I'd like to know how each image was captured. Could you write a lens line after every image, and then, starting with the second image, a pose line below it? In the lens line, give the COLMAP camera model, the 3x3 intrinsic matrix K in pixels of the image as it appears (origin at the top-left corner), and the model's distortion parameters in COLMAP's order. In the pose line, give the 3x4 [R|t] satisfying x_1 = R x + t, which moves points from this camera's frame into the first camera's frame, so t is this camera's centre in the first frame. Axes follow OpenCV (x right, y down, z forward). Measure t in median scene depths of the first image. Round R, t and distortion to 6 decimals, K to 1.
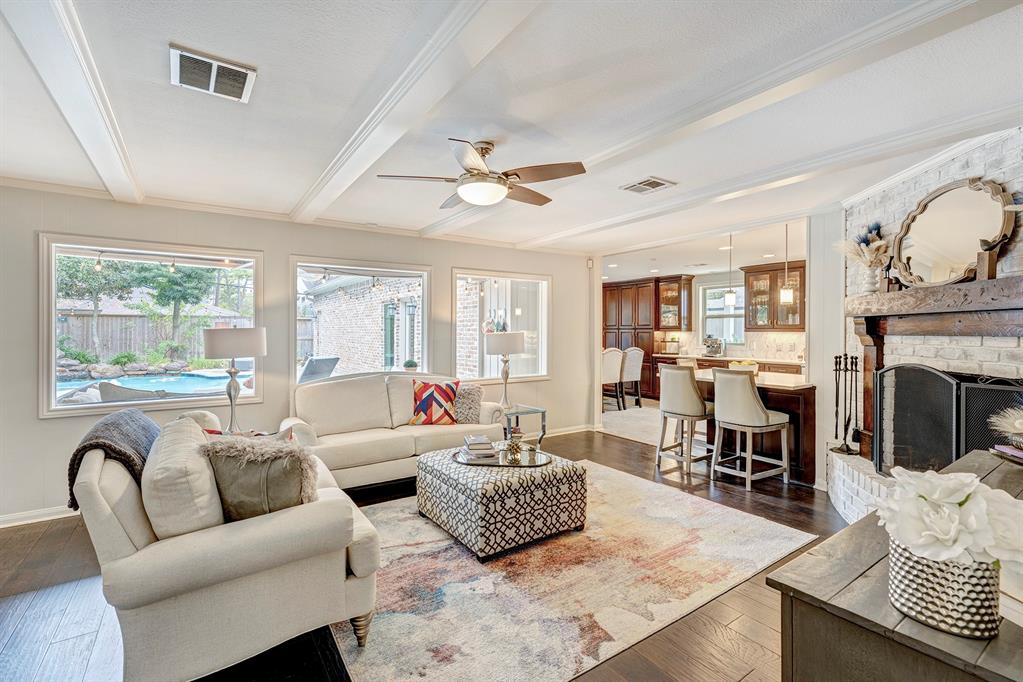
lens RADIAL K [[451.9, 0, 507.9], [0, 451.9, 331.6], [0, 0, 1]] dist [-0.001027, 0.001116]
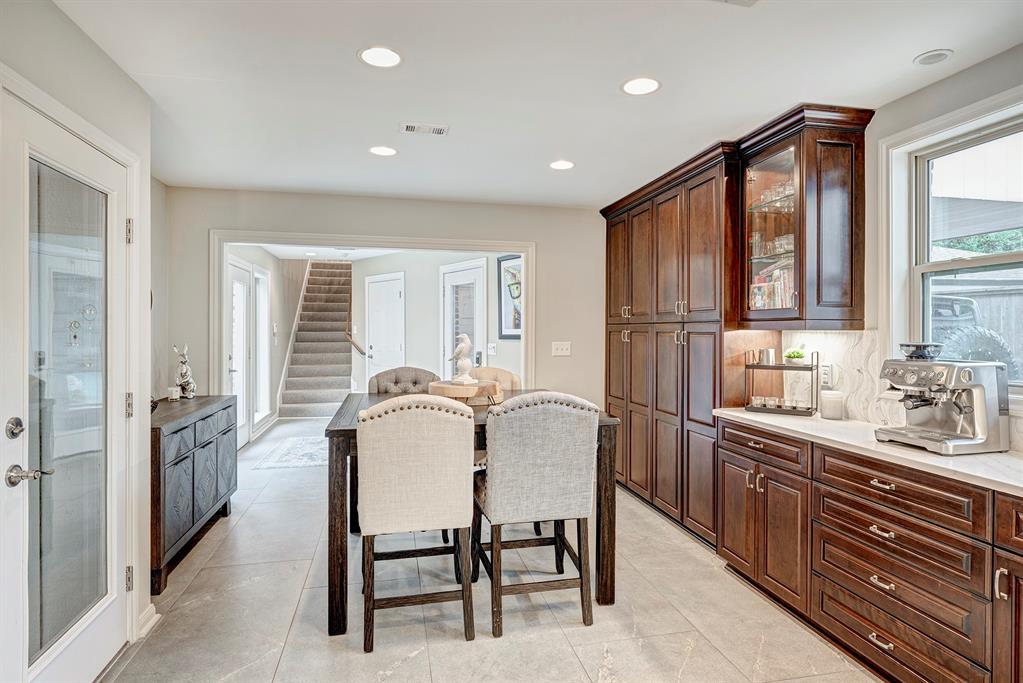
lens RADIAL K [[560.4, 0, 510.7], [0, 560.4, 330.4], [0, 0, 1]] dist [0.009055, 0.000095]
pose [[0.925696, -0.001386, -0.378265, 0.811668], [0.000860, 0.999998, -0.001560, 0.000113], [0.378267, 0.001119, 0.925696, 1.484255]]
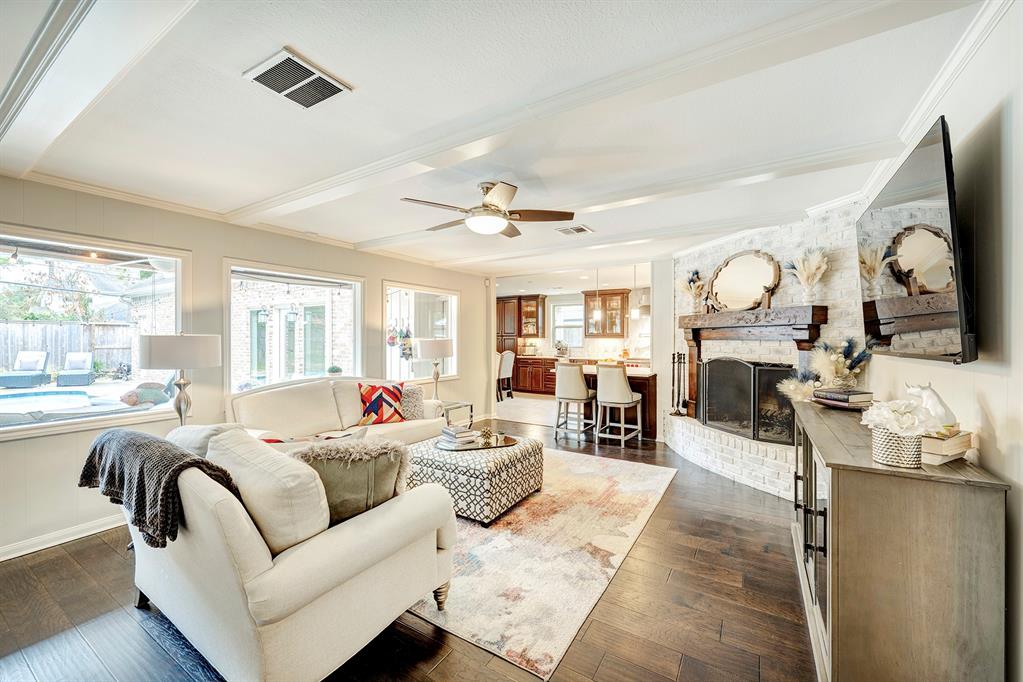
lens RADIAL K [[387.5, 0, 523.8], [0, 387.5, 339.8], [0, 0, 1]] dist [0.000546, 0.000089]
pose [[0.908934, -0.003138, 0.416929, -0.281059], [0.001668, 0.999991, 0.003890, 0.000224], [-0.416937, -0.002840, 0.908931, 0.005430]]
